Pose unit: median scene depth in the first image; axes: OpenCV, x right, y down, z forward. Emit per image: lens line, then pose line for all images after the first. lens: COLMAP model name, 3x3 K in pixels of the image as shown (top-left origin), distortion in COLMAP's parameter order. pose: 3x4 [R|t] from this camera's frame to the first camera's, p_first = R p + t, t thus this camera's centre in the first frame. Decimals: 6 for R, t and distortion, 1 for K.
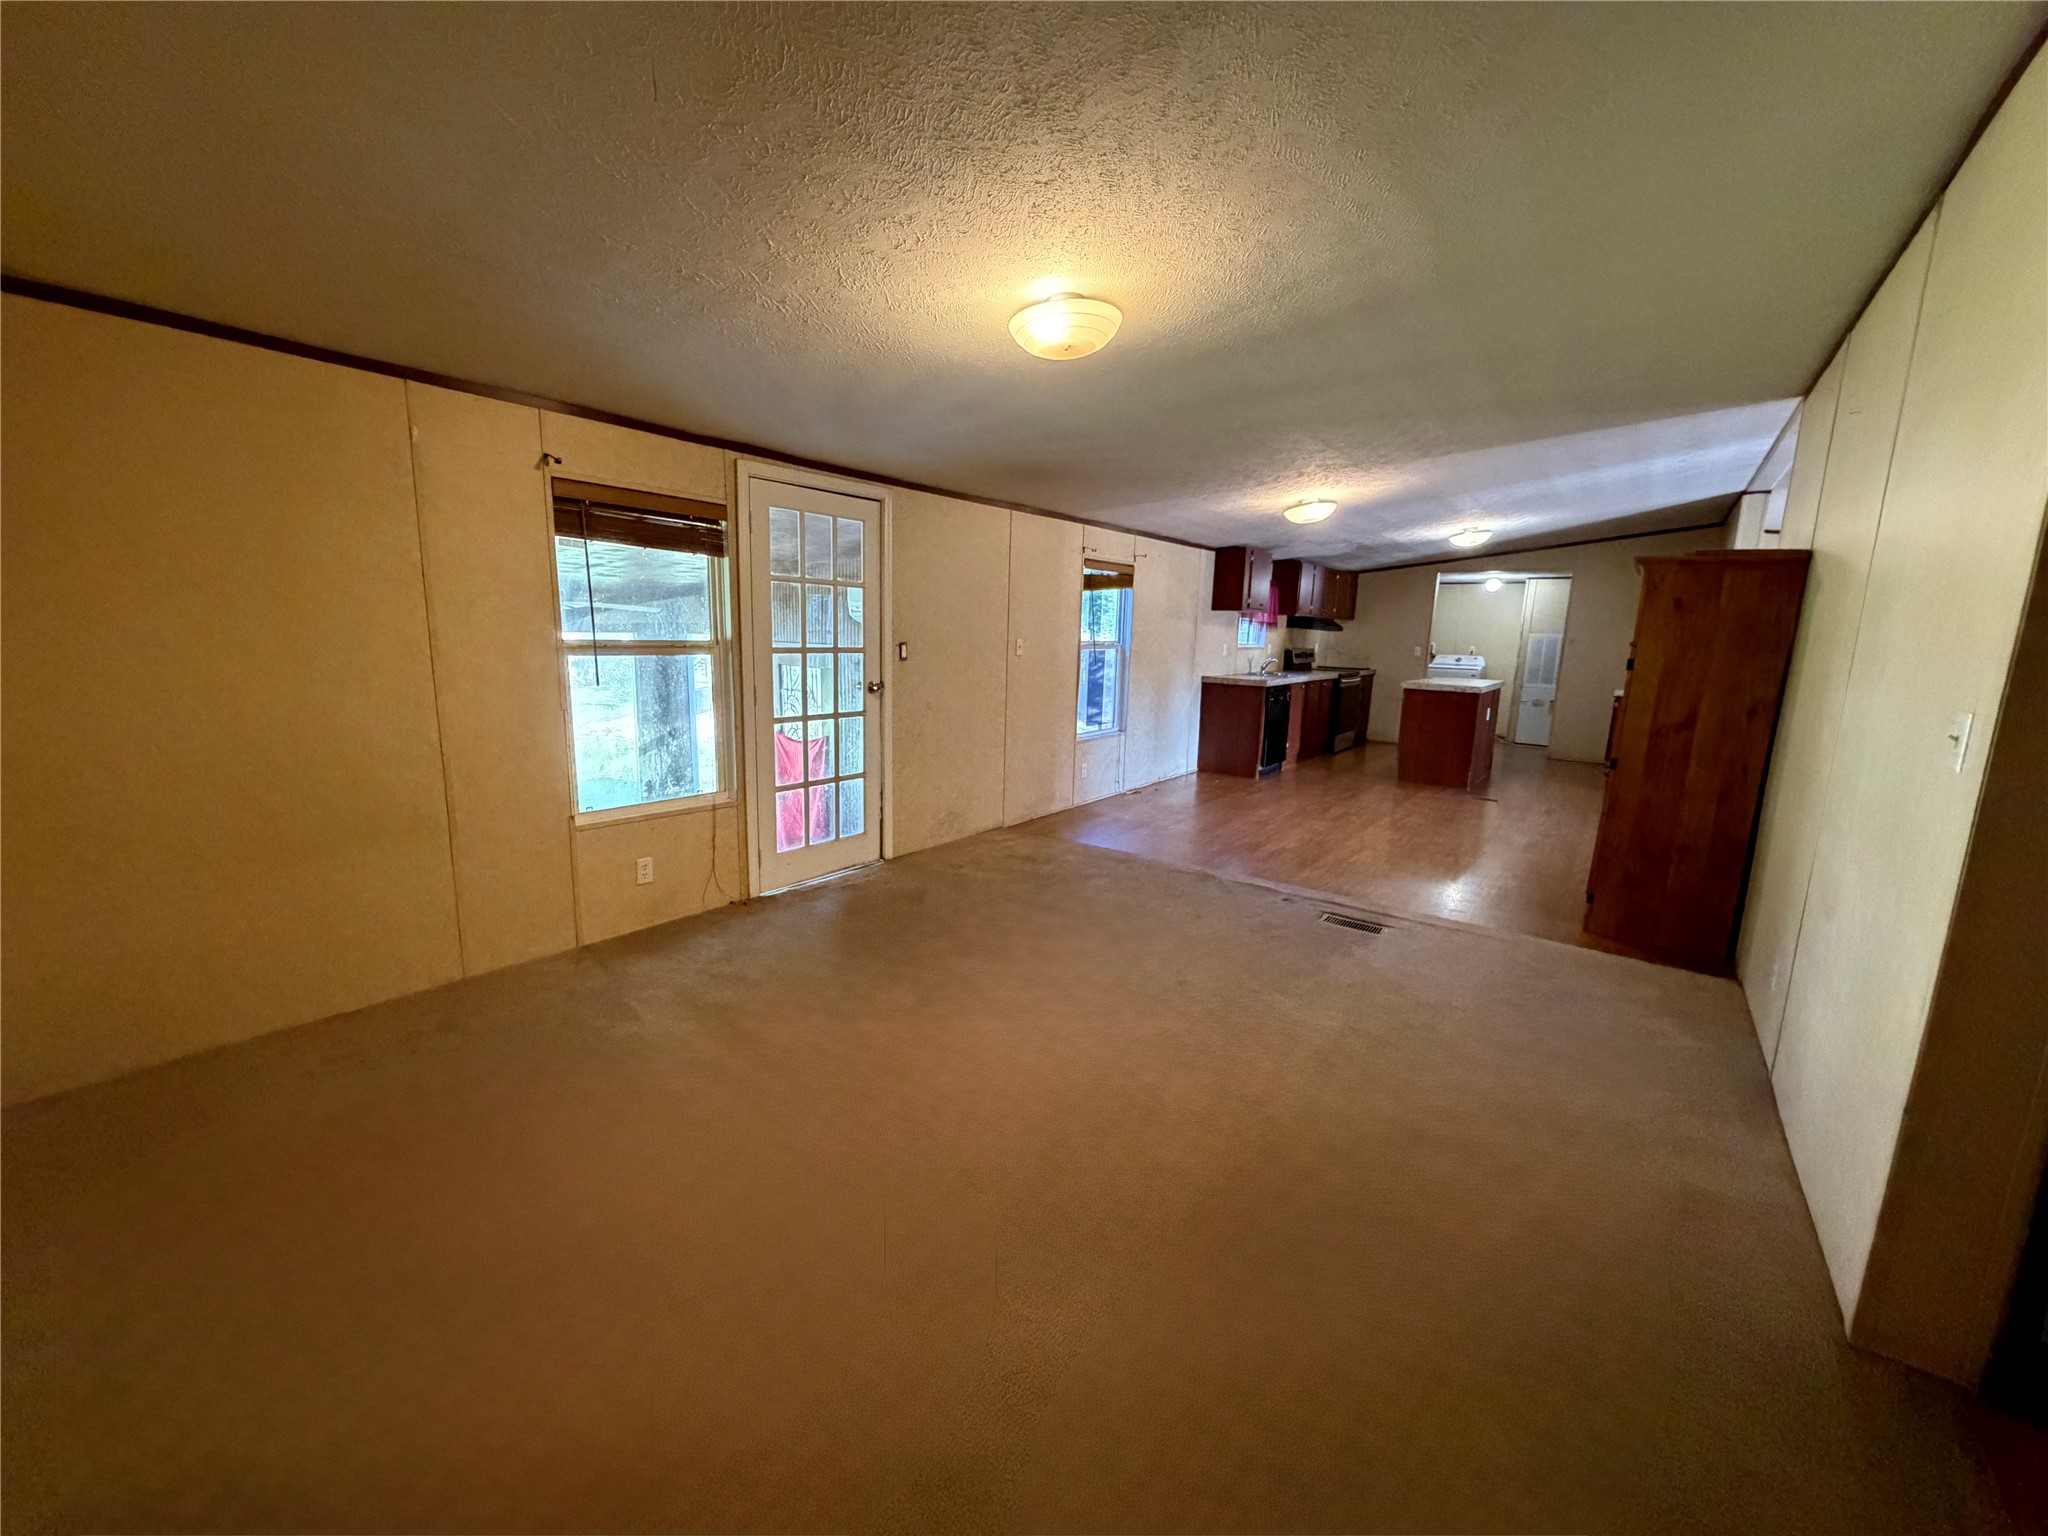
lens RADIAL K [[813.7, 0, 1017.9], [0, 813.7, 759.9], [0, 0, 1]] dist [-0.001369, -0.000626]
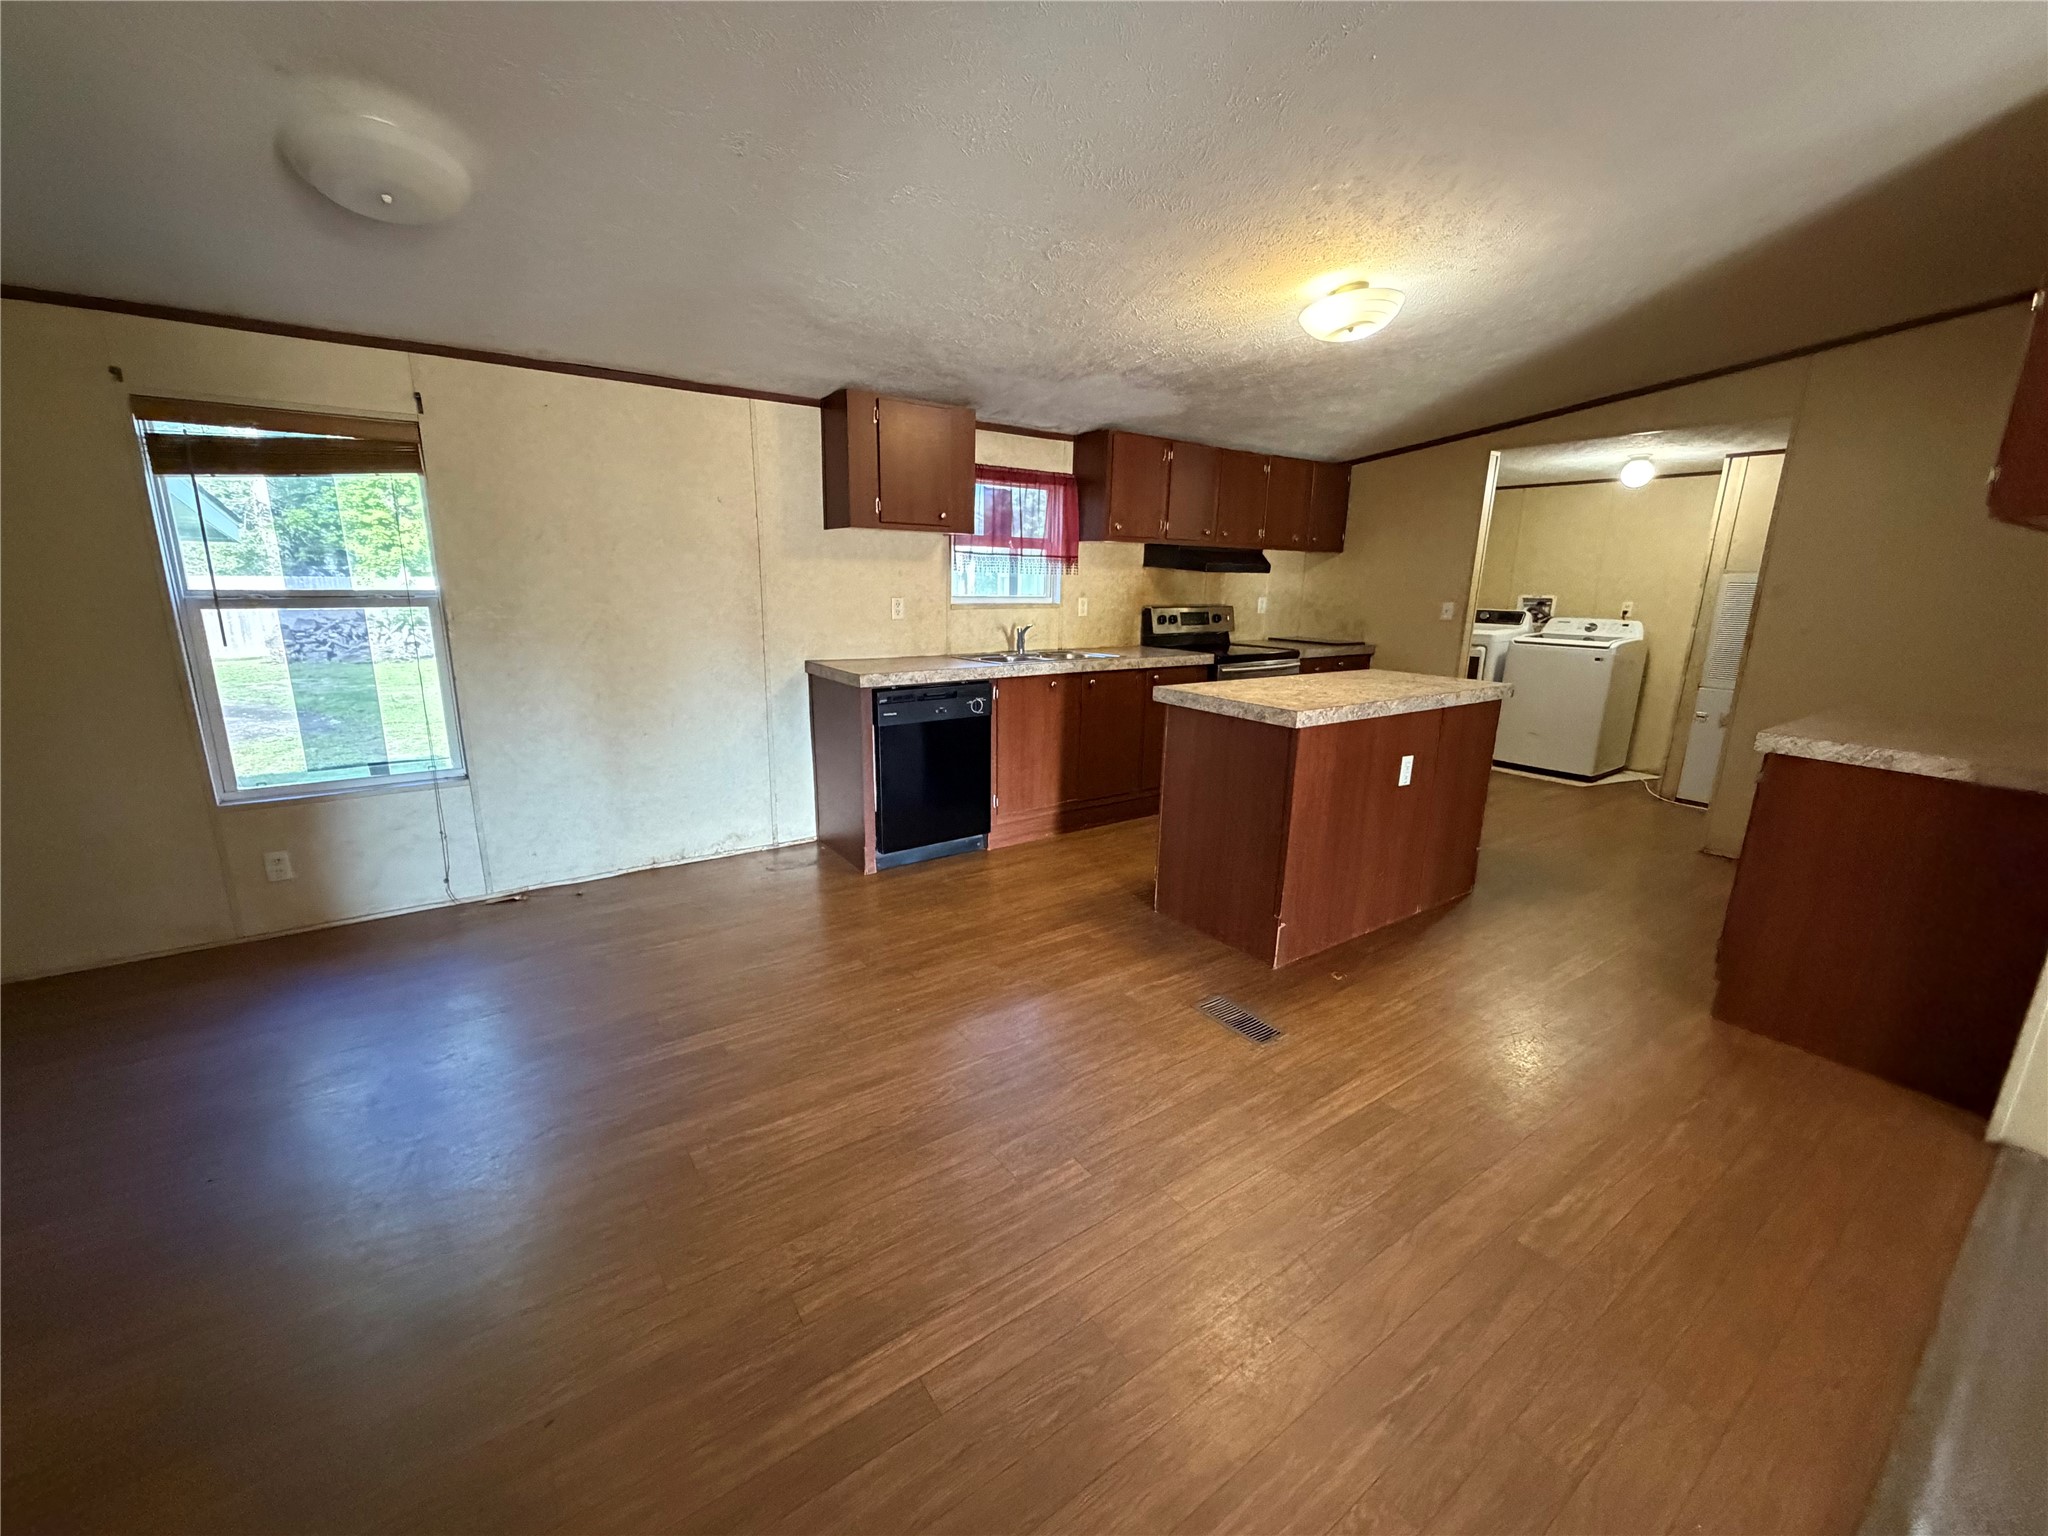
lens RADIAL K [[813.7, 0, 1017.9], [0, 813.7, 759.9], [0, 0, 1]] dist [-0.001369, -0.000626]
pose [[0.950642, 0.057888, -0.304843, 0.433943], [-0.042250, 0.997442, 0.057653, -0.063916], [0.307401, -0.041928, 0.950656, 0.468030]]
